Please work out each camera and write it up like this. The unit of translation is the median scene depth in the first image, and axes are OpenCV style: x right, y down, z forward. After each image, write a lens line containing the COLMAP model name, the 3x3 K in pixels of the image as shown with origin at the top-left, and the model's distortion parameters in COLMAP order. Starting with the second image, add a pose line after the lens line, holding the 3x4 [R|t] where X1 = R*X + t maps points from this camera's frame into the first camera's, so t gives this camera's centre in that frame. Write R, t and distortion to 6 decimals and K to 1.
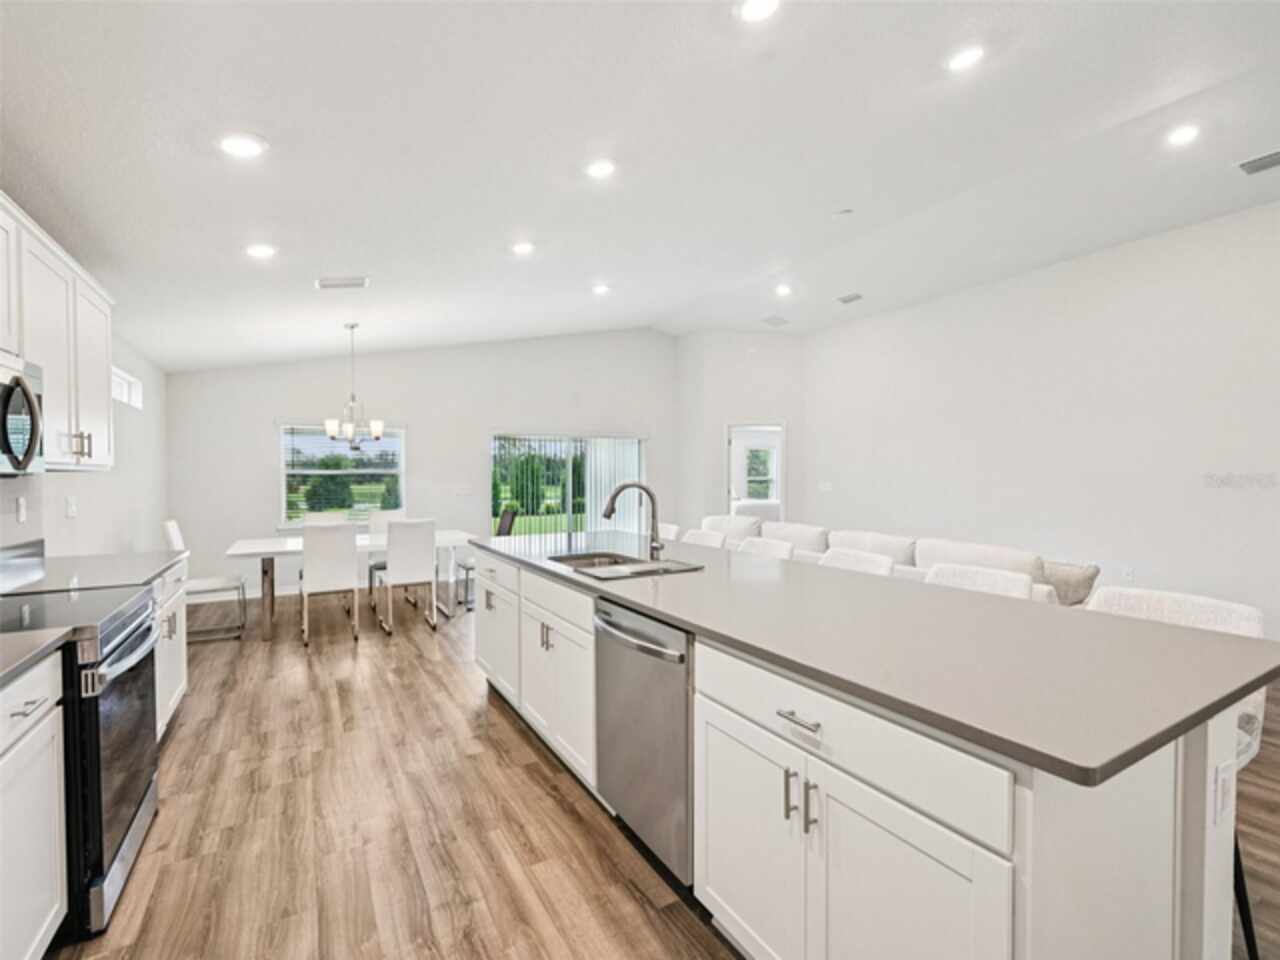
lens RADIAL K [[587.9, 0, 651.1], [0, 587.9, 482.3], [0, 0, 1]] dist [0.005025, -0.001399]
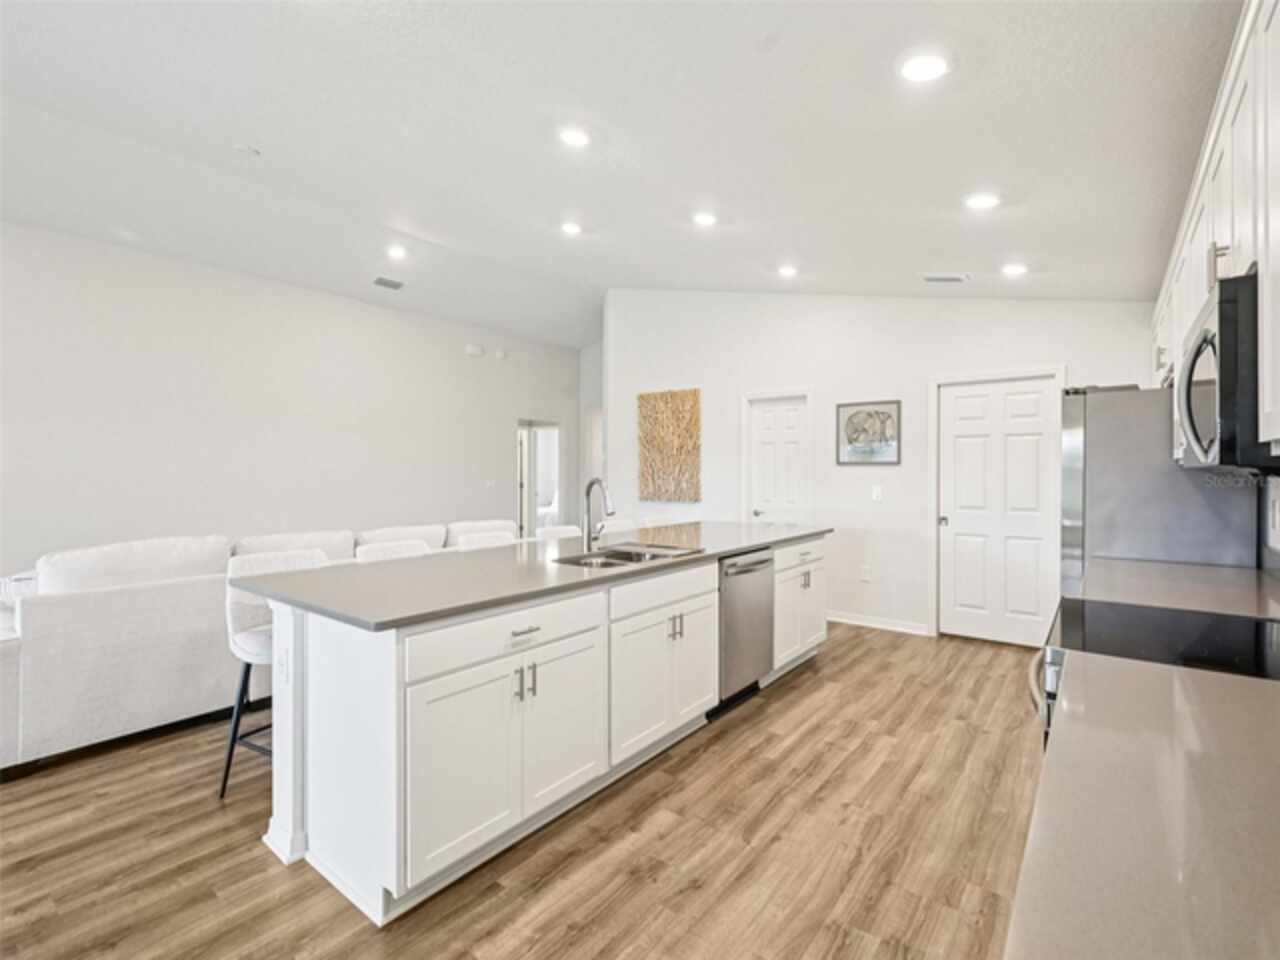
lens RADIAL K [[587.9, 0, 642.2], [0, 587.9, 477.9], [0, 0, 1]] dist [0.005025, -0.001399]
pose [[-0.361982, -0.005121, 0.932171, -1.280926], [0.008851, 0.999921, 0.008930, -0.010833], [-0.932143, 0.011483, -0.361908, 1.637129]]
